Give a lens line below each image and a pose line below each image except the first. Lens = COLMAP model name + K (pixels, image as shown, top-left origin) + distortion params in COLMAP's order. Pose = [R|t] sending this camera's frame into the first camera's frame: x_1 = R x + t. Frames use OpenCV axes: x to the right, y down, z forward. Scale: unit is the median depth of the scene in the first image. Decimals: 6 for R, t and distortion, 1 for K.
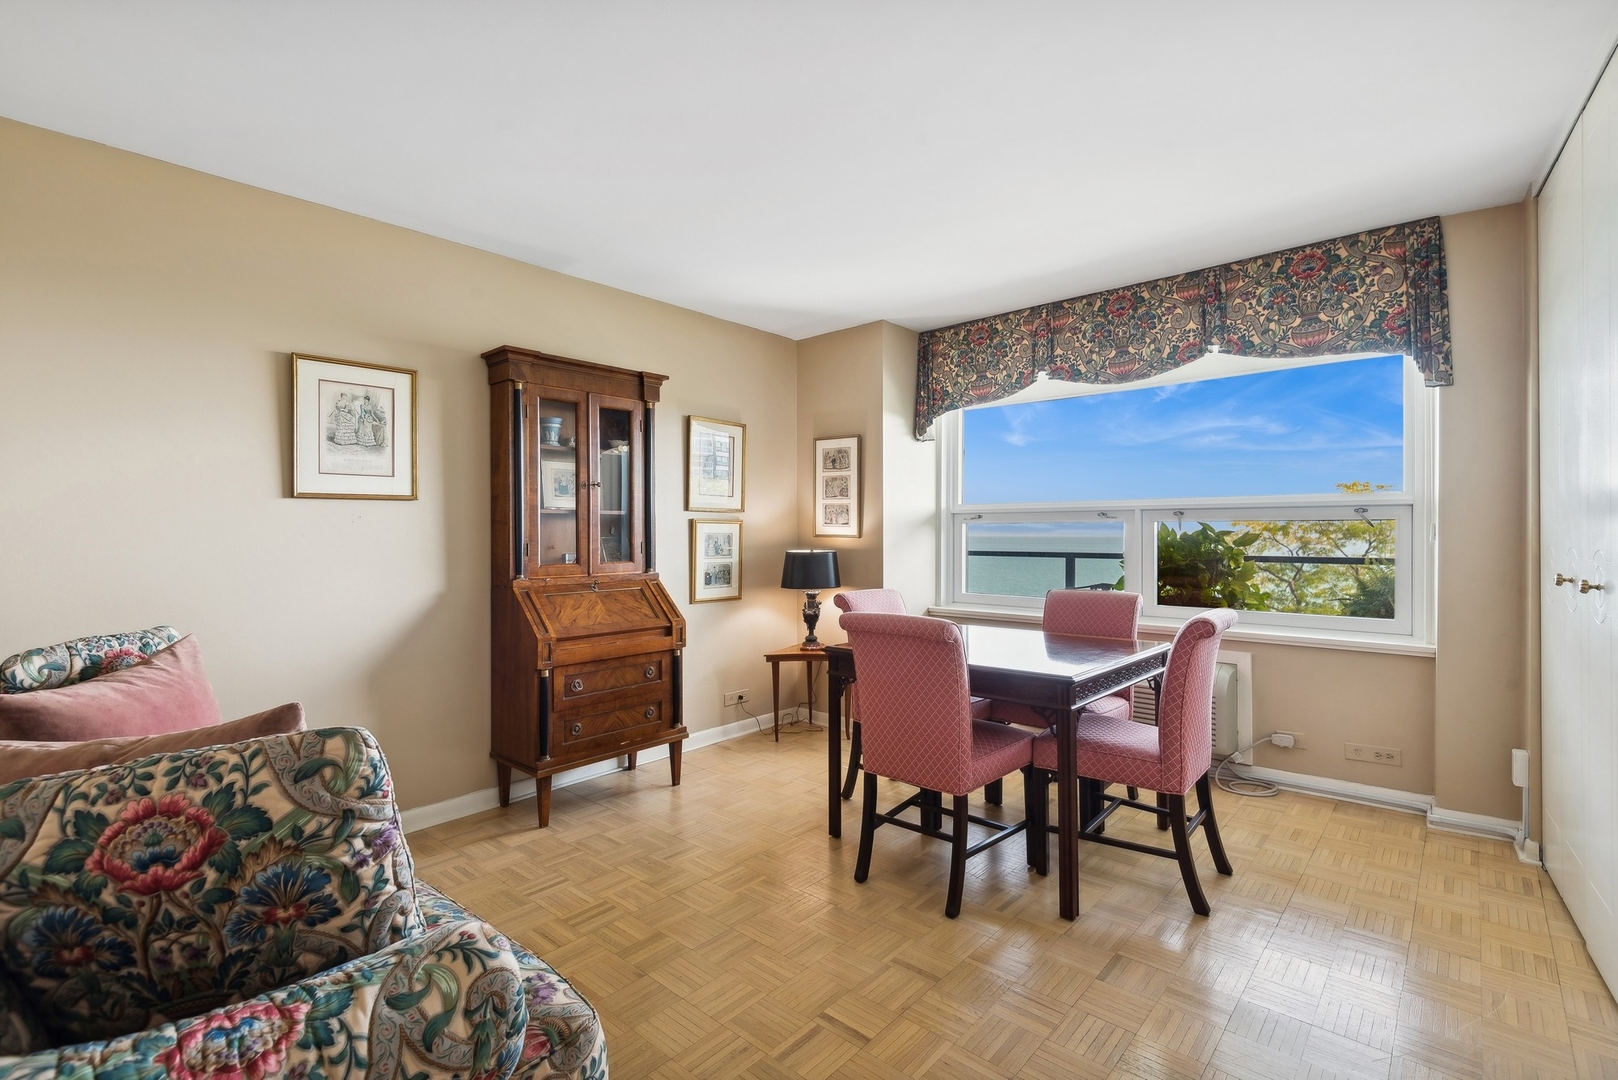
lens RADIAL K [[744.7, 0, 819.2], [0, 744.7, 550.5], [0, 0, 1]] dist [0.033911, -0.026073]
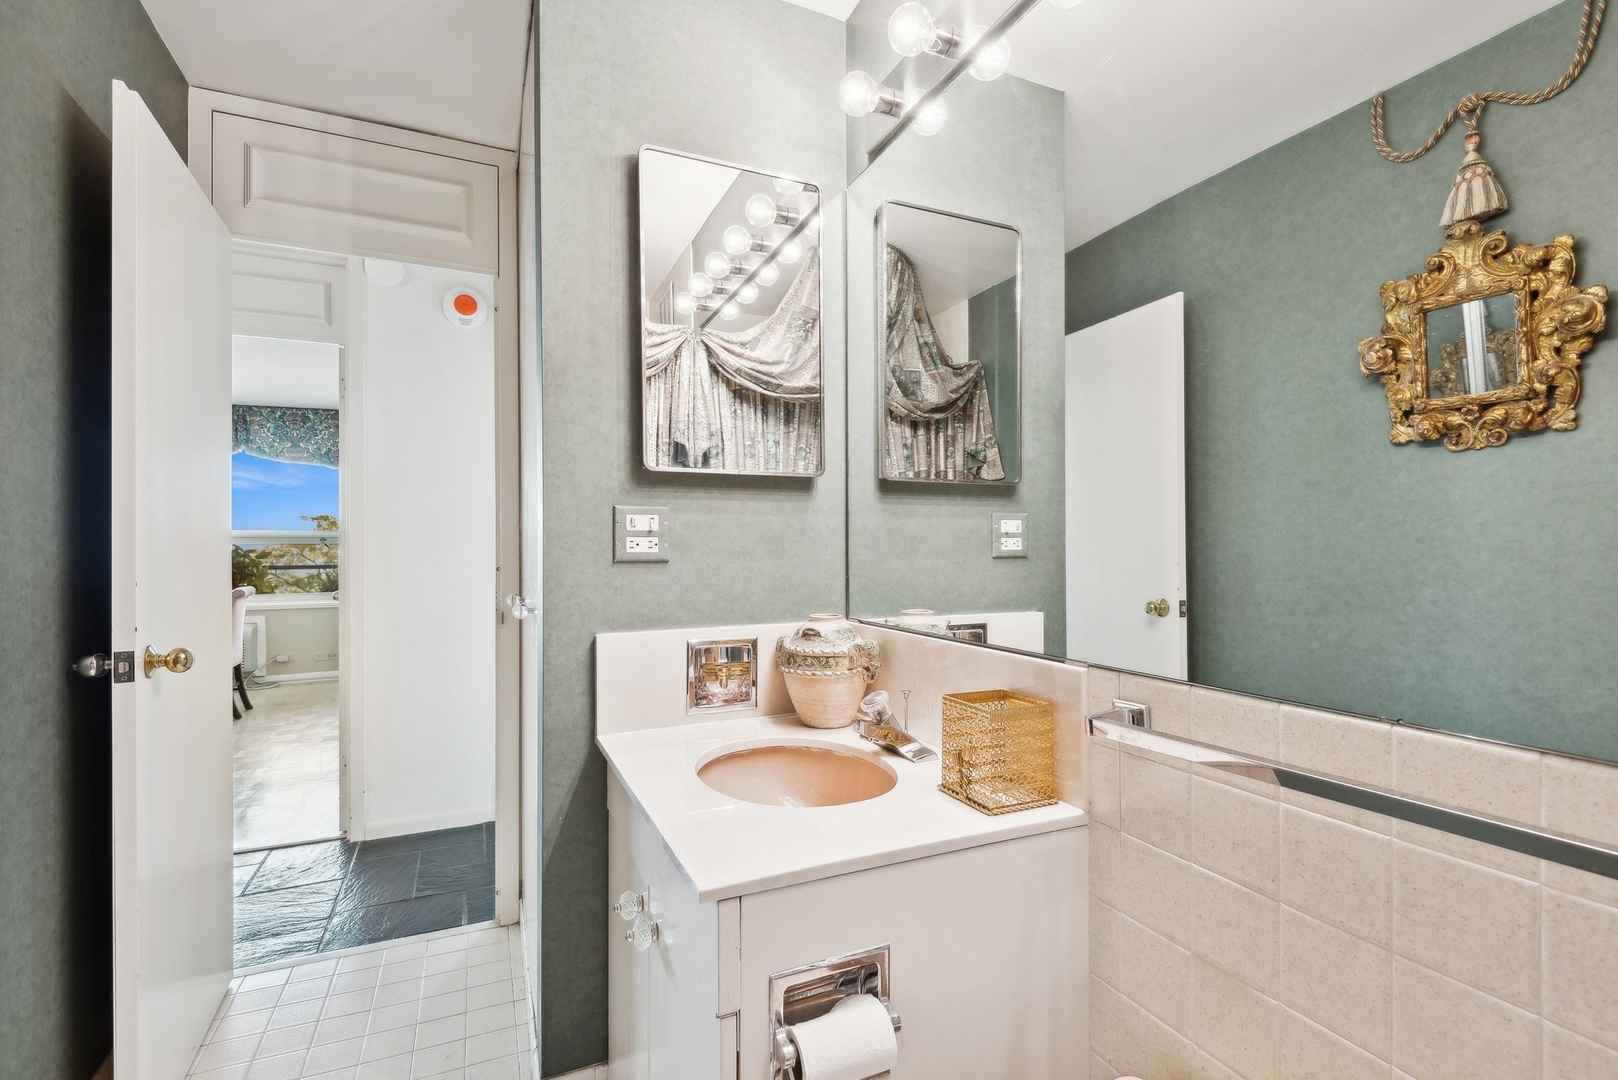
lens RADIAL K [[744.7, 0, 819.2], [0, 744.7, 550.5], [0, 0, 1]] dist [0.033911, -0.026073]
pose [[0.417645, 0.006451, 0.908587, -0.533904], [0.012203, 0.999845, -0.012708, 0.013857], [-0.908528, 0.016395, 0.417501, -1.003917]]
